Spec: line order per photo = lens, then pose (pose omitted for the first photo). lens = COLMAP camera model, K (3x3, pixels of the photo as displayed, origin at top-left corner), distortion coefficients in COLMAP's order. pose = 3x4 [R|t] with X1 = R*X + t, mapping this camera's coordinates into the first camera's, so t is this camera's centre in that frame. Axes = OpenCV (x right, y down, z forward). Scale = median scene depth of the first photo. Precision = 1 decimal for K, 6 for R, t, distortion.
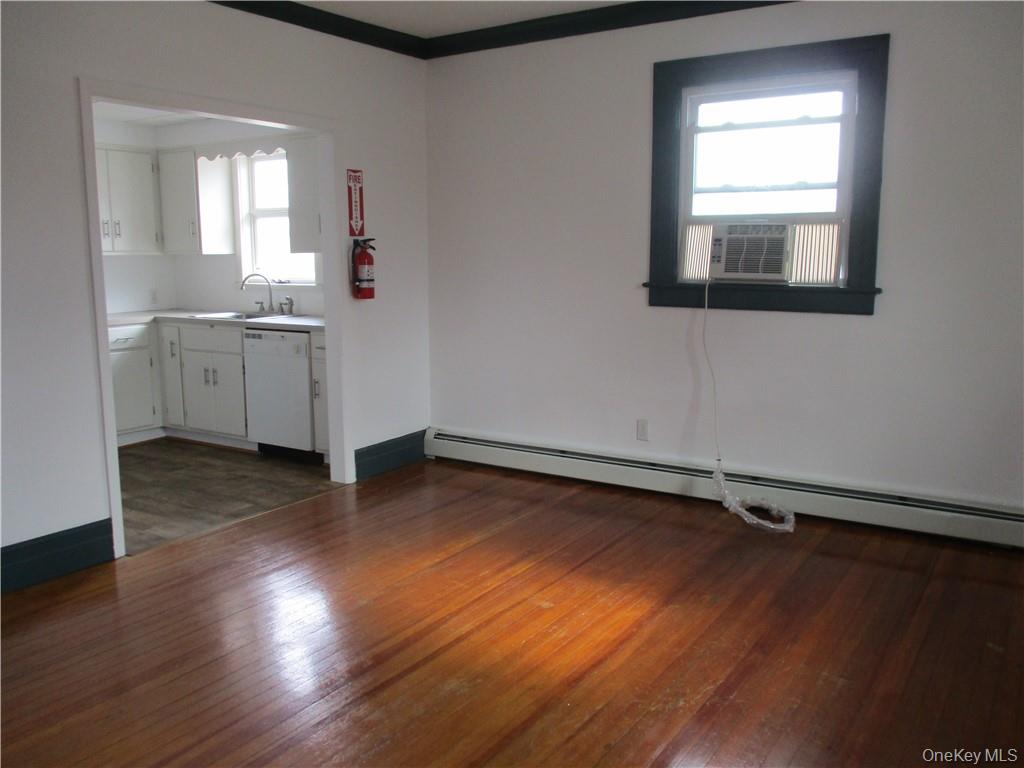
lens RADIAL K [[858.1, 0, 511.3], [0, 858.1, 369.5], [0, 0, 1]] dist [-0.015982, 0.000791]
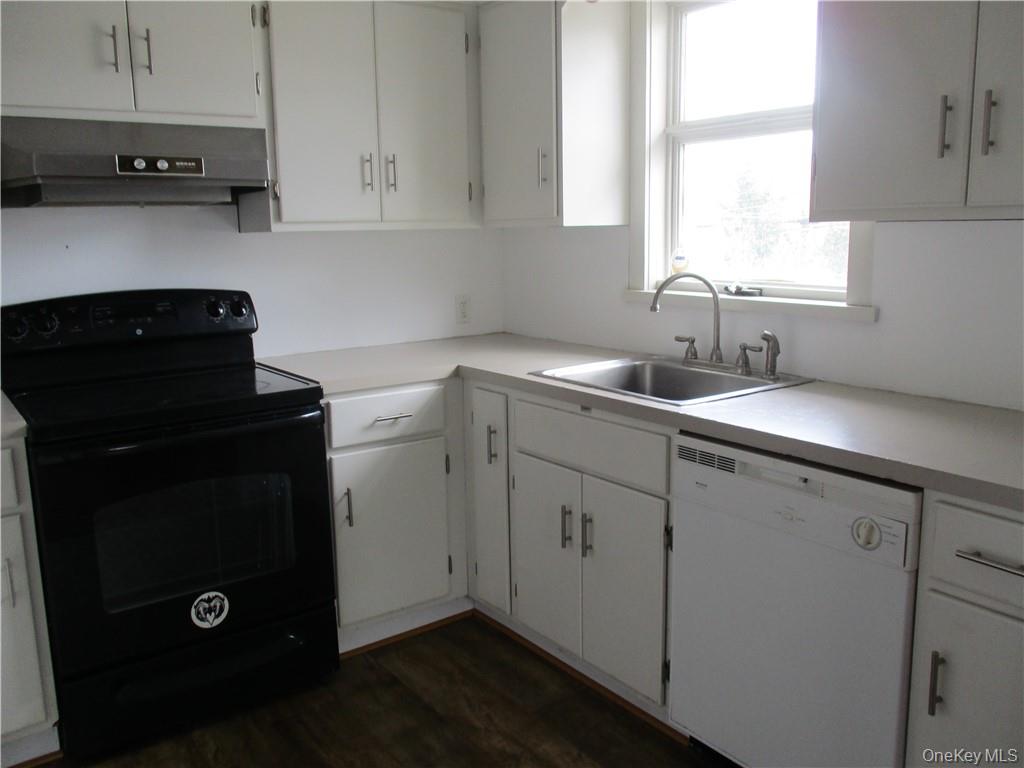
lens RADIAL K [[858.1, 0, 509.9], [0, 858.1, 370.5], [0, 0, 1]] dist [-0.015982, 0.000791]
pose [[0.933799, 0.049735, -0.354324, -0.305390], [-0.037441, 0.998438, 0.041475, -0.104822], [0.355833, -0.025463, 0.934203, 0.777058]]
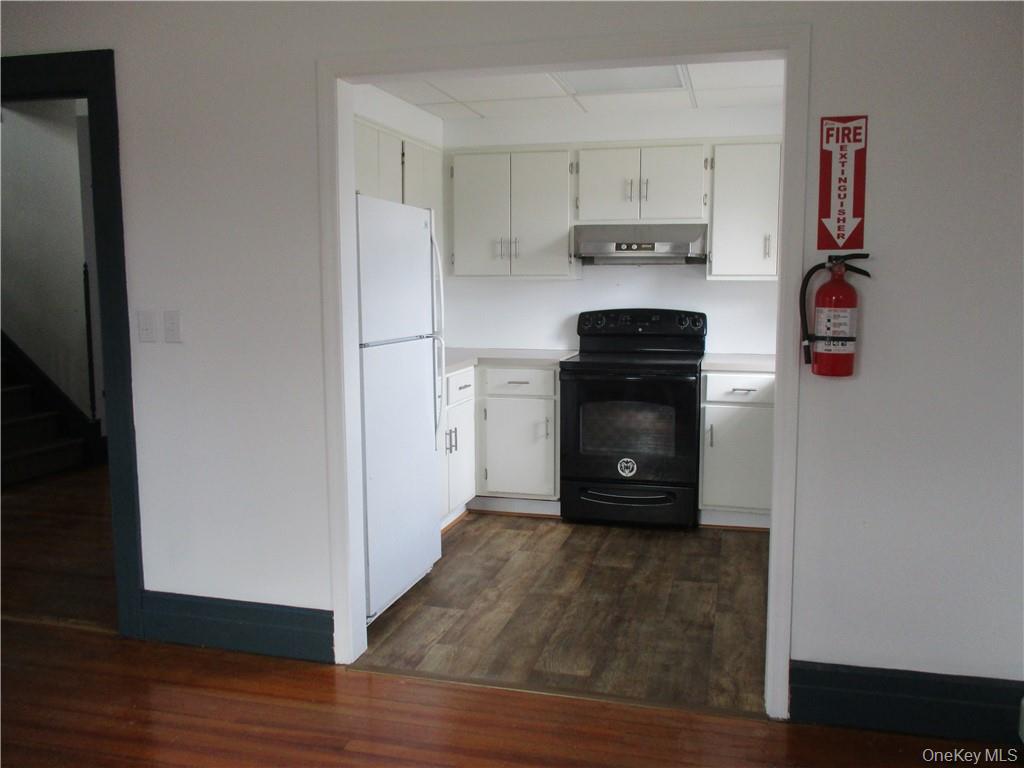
lens RADIAL K [[858.1, 0, 527.8], [0, 858.1, 368.6], [0, 0, 1]] dist [-0.015982, 0.000791]
pose [[0.324444, 0.107673, -0.939757, 0.256642], [-0.131330, 0.989005, 0.067975, -0.104414], [0.936744, 0.101364, 0.335017, 0.722777]]
